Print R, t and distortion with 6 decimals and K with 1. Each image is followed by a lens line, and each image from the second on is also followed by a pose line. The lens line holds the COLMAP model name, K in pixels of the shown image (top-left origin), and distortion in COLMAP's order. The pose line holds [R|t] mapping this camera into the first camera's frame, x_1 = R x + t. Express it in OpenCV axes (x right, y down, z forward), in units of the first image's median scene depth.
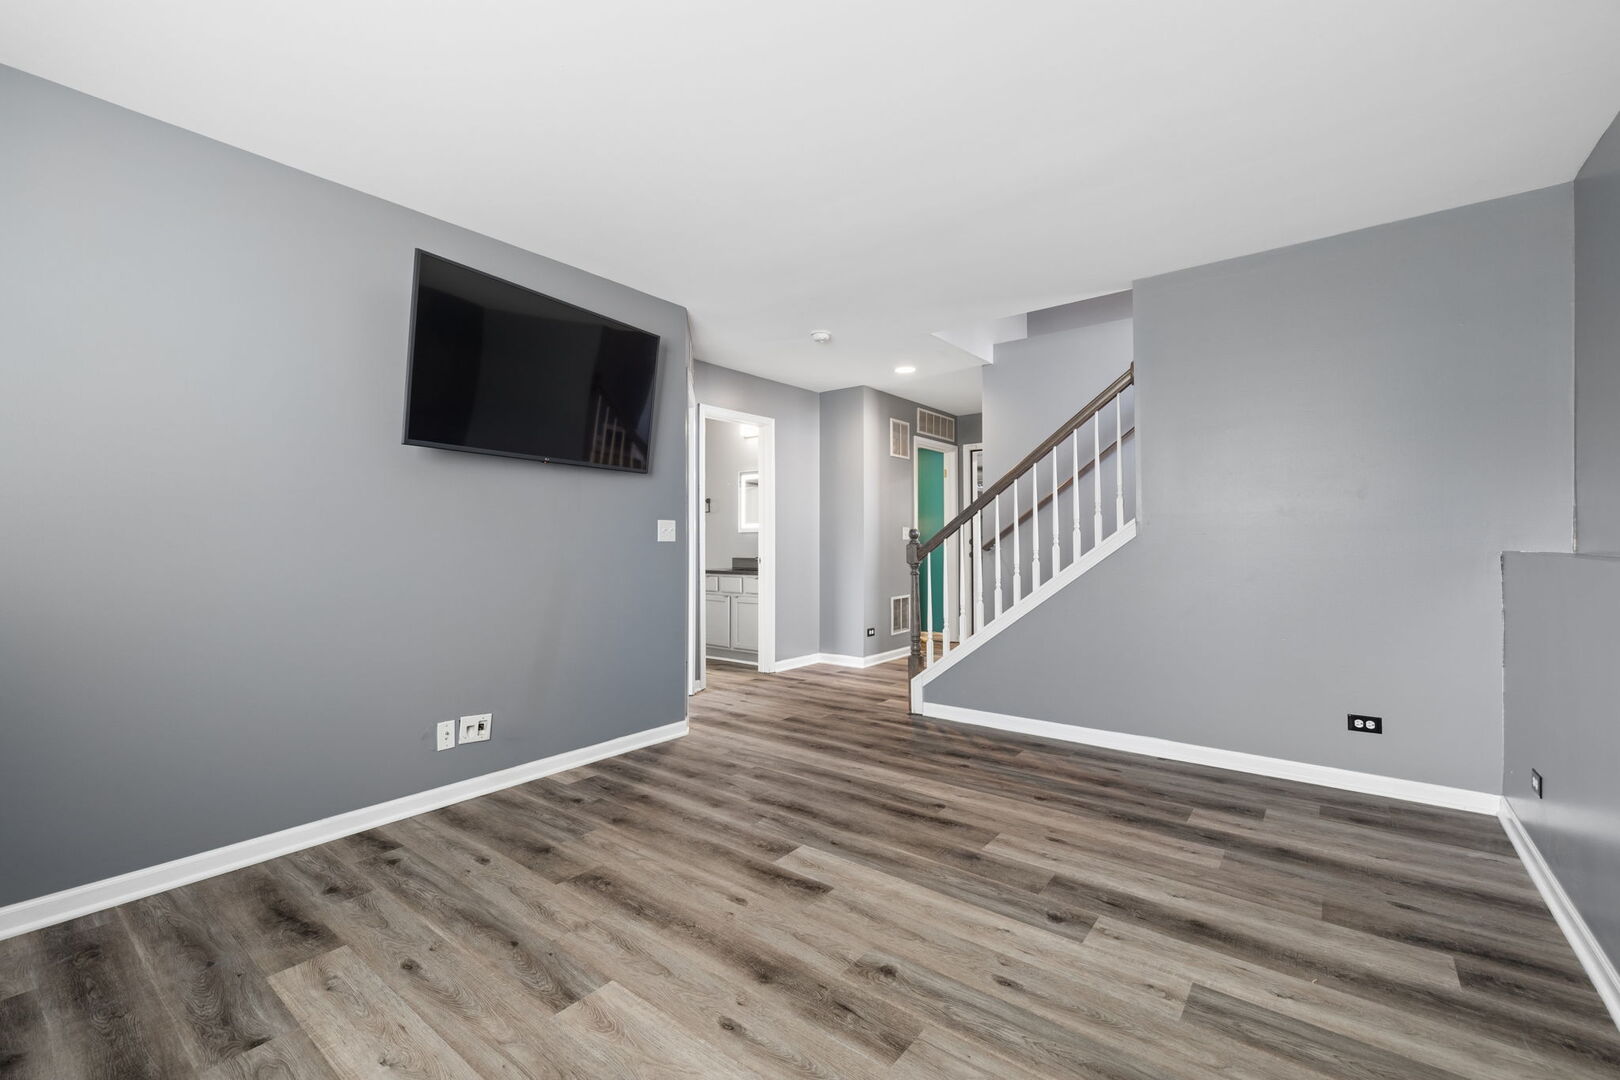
lens RADIAL K [[681.4, 0, 808.1], [0, 681.4, 537.3], [0, 0, 1]] dist [0.000094, 0.000227]
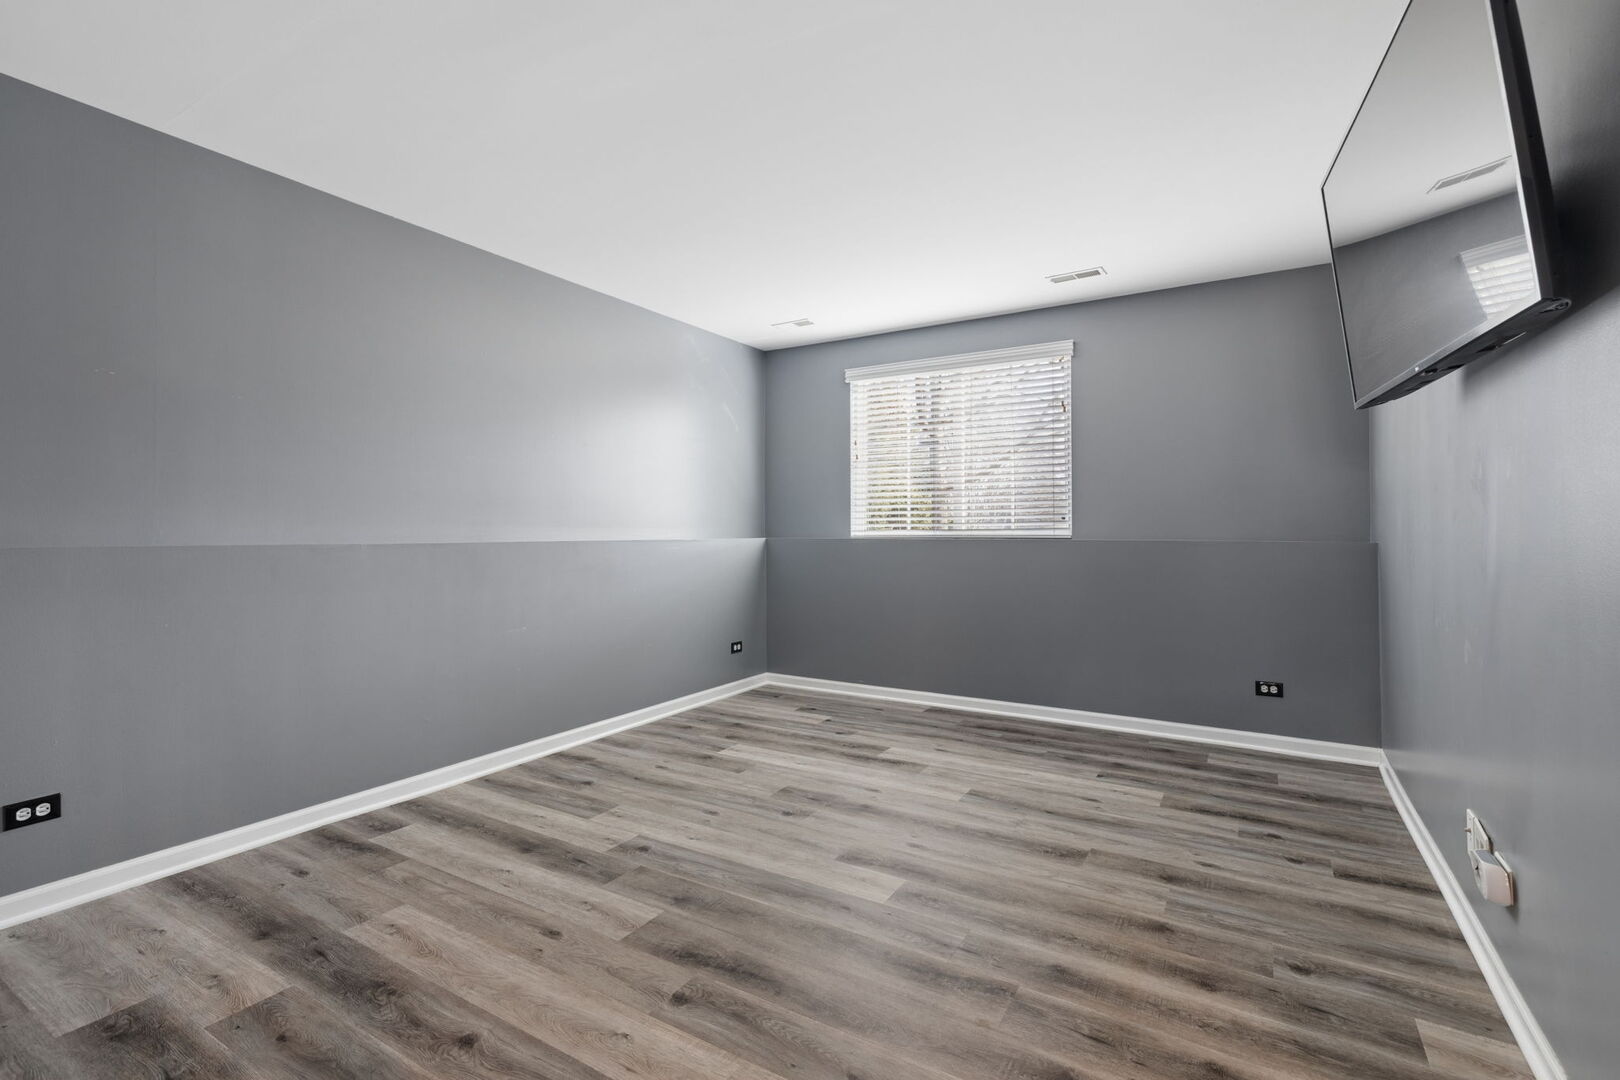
lens RADIAL K [[681.4, 0, 808.1], [0, 681.4, 537.3], [0, 0, 1]] dist [0.000094, 0.000227]
pose [[-0.993550, 0.004999, -0.113281, 0.194969], [0.004565, 0.999981, 0.004090, 0.014402], [0.113299, 0.003546, -0.993555, 2.041182]]
